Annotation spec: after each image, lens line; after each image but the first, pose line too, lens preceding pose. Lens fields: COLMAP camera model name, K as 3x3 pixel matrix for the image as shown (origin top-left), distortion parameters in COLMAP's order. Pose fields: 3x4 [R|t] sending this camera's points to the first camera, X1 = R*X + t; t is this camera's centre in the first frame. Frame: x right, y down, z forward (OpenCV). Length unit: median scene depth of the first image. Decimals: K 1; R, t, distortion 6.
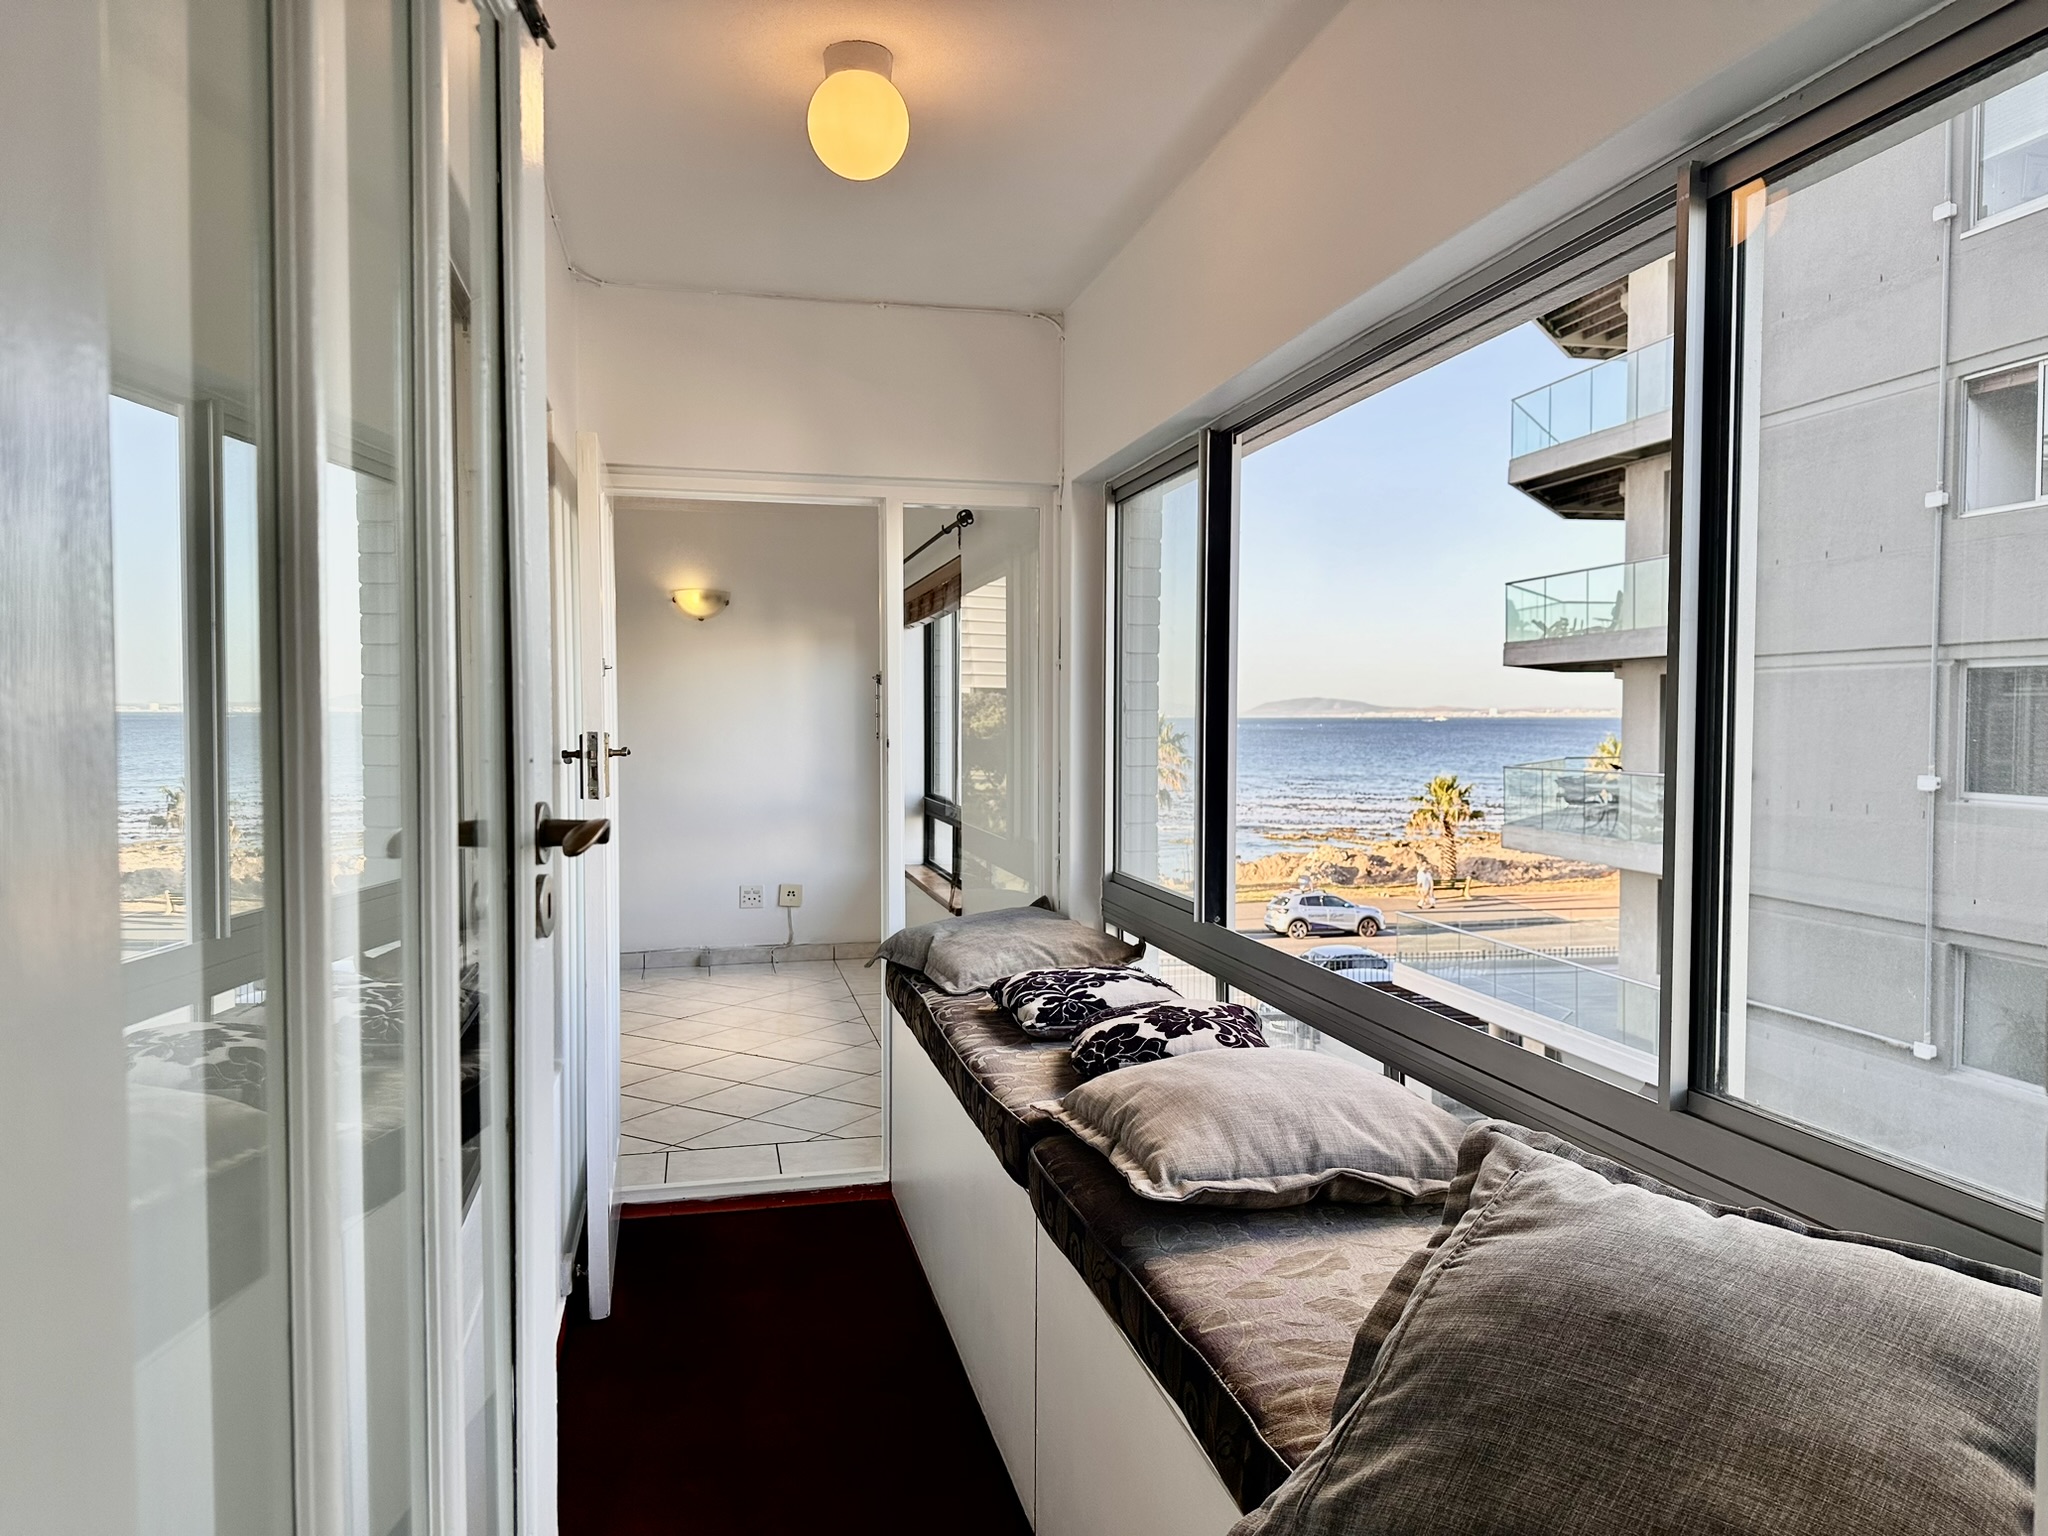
lens RADIAL K [[1429.1, 0, 1027.3], [0, 1429.1, 765.2], [0, 0, 1]] dist [0.130625, -0.192648]
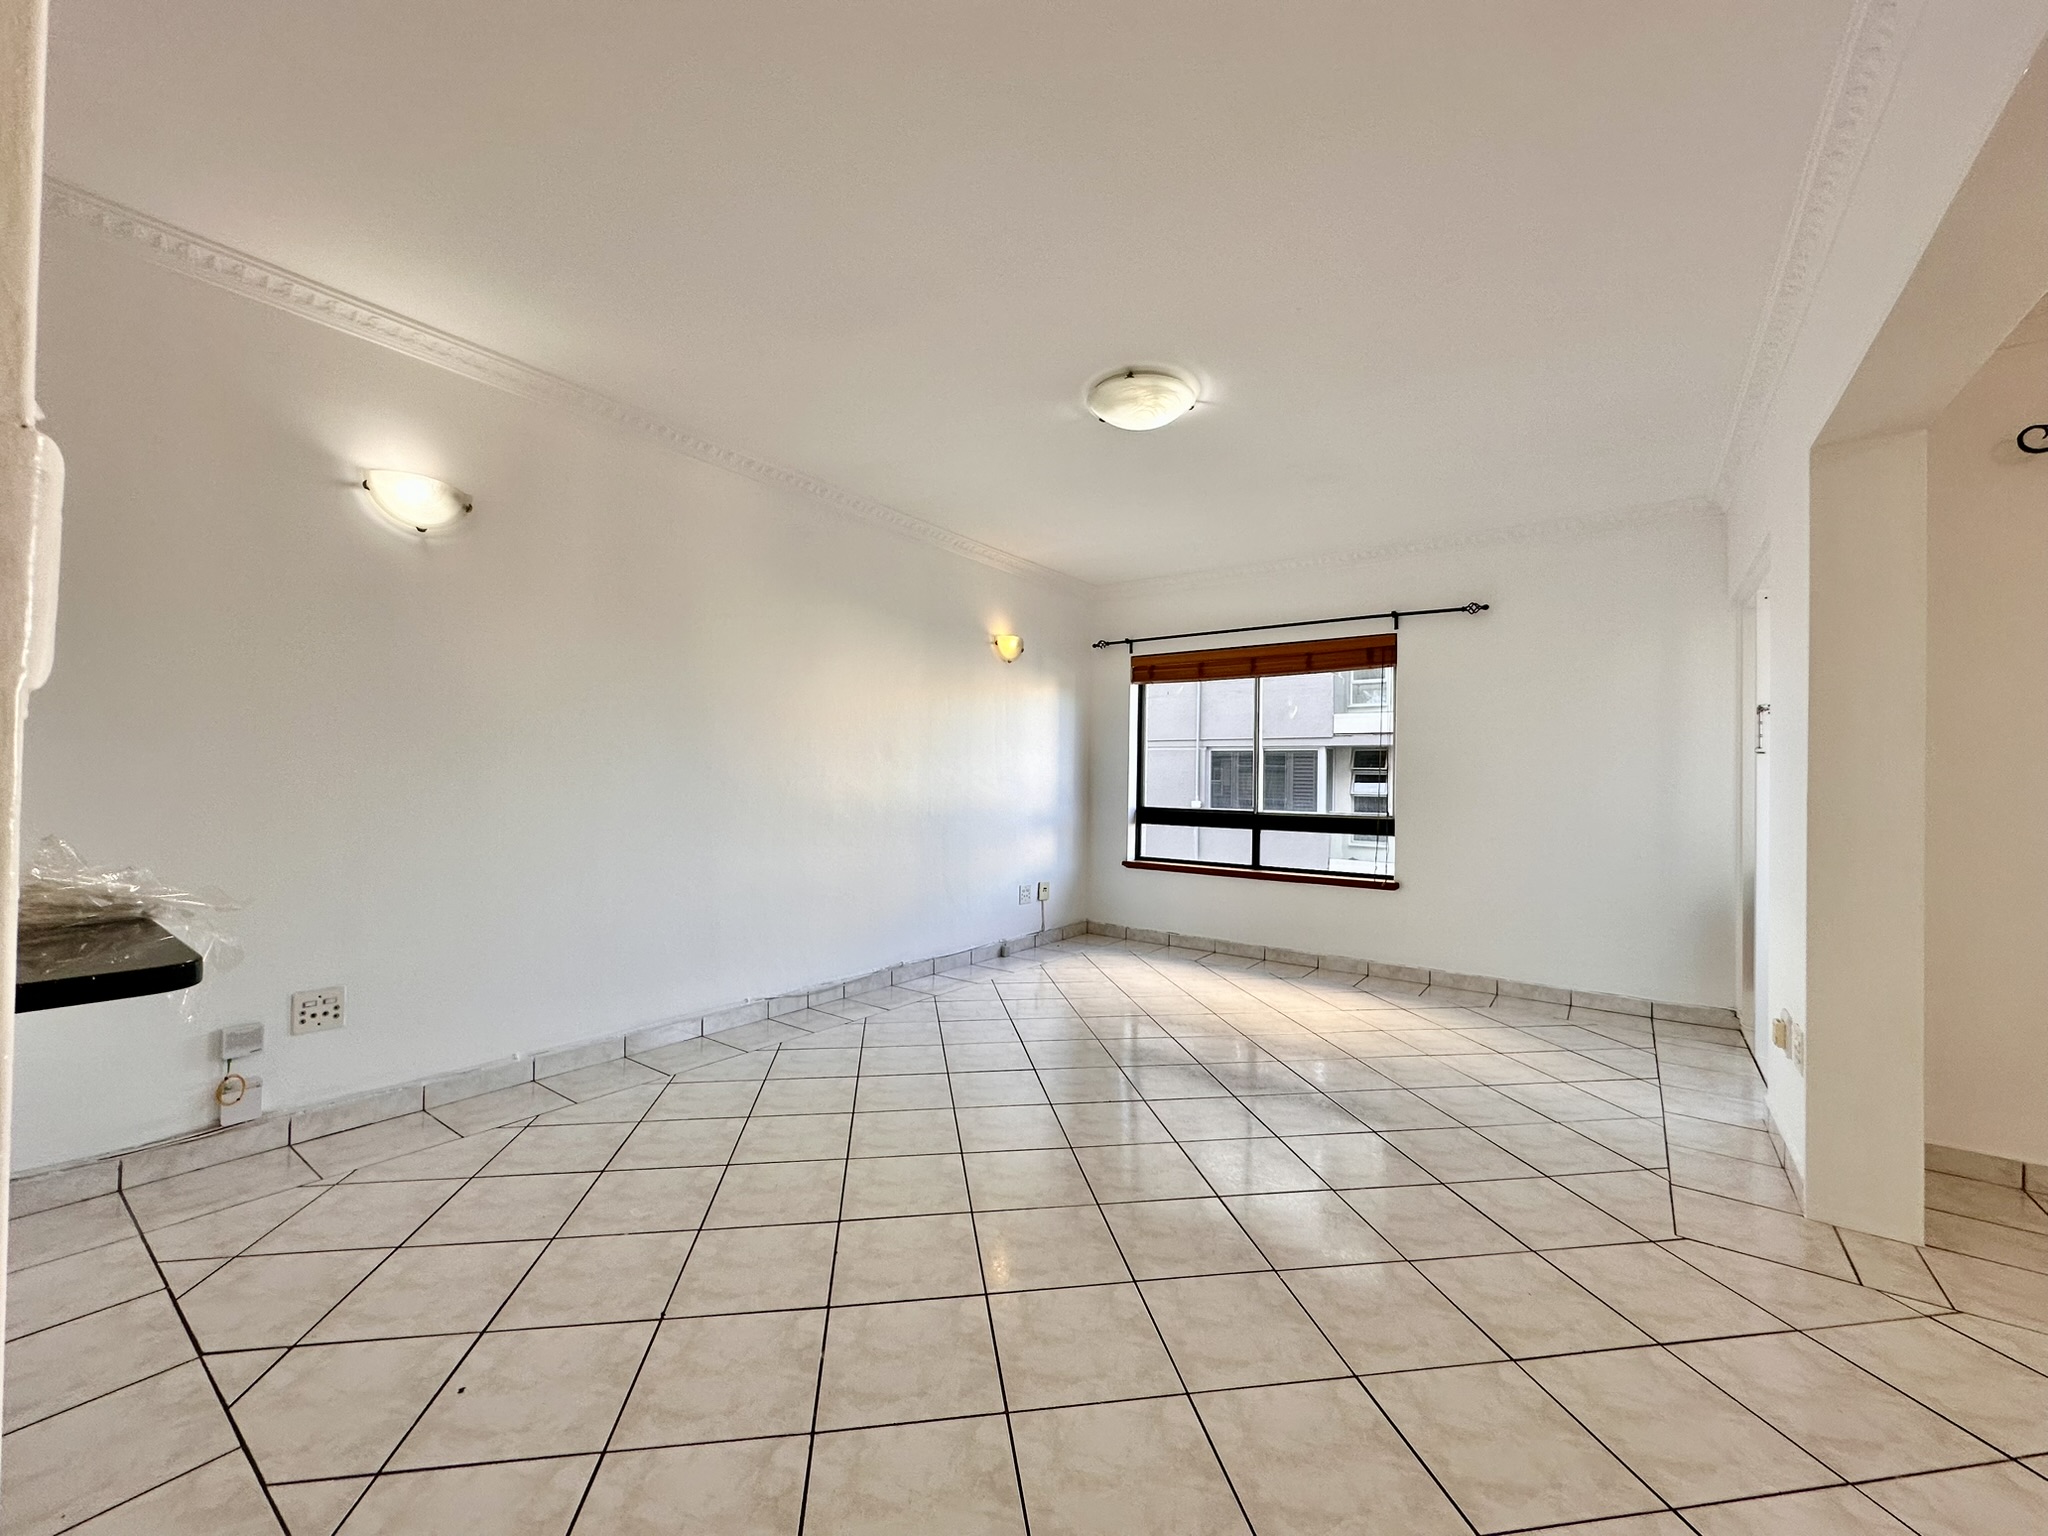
lens RADIAL K [[817.4, 0, 1027.3], [0, 817.4, 770.9], [0, 0, 1]] dist [-0.000026, 0.000160]
pose [[0.753284, 0.021010, 0.657360, -1.423743], [0.005629, 0.999247, -0.038387, 0.031606], [-0.657671, 0.032617, 0.752599, 1.052633]]
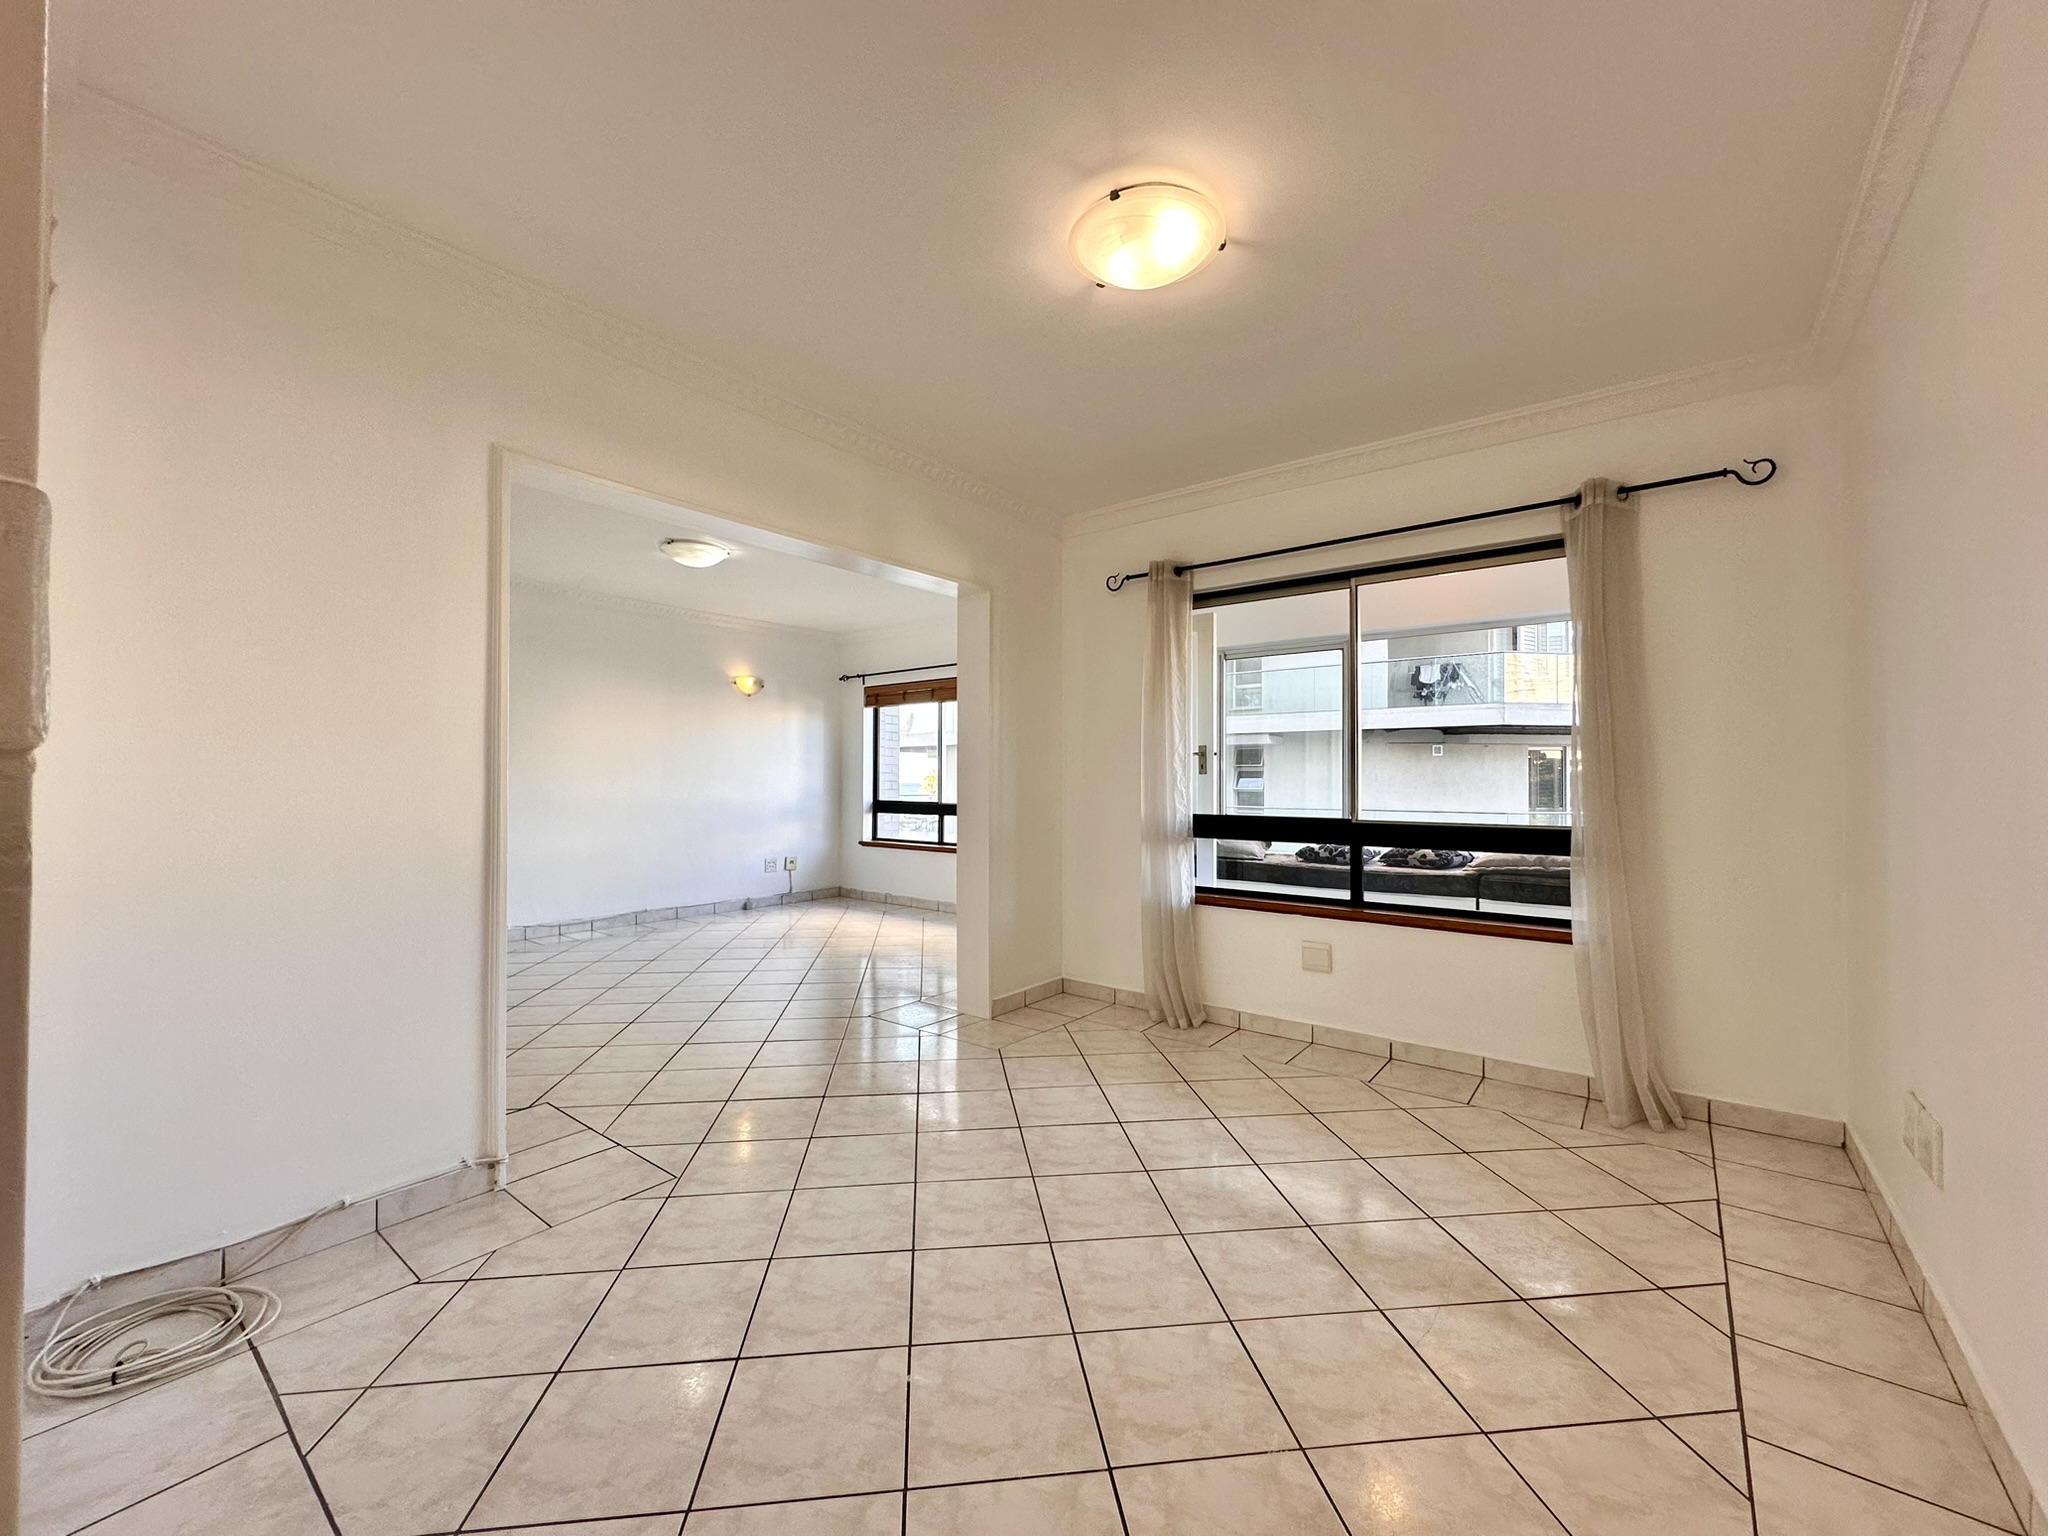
lens RADIAL K [[819.0, 0, 1009.9], [0, 819.0, 767.9], [0, 0, 1]] dist [0.033255, -0.015626]
pose [[0.785481, 0.013282, 0.618743, -1.238075], [0.017773, 0.998873, -0.044004, 0.059150], [-0.618630, 0.045562, 0.784360, 0.190365]]
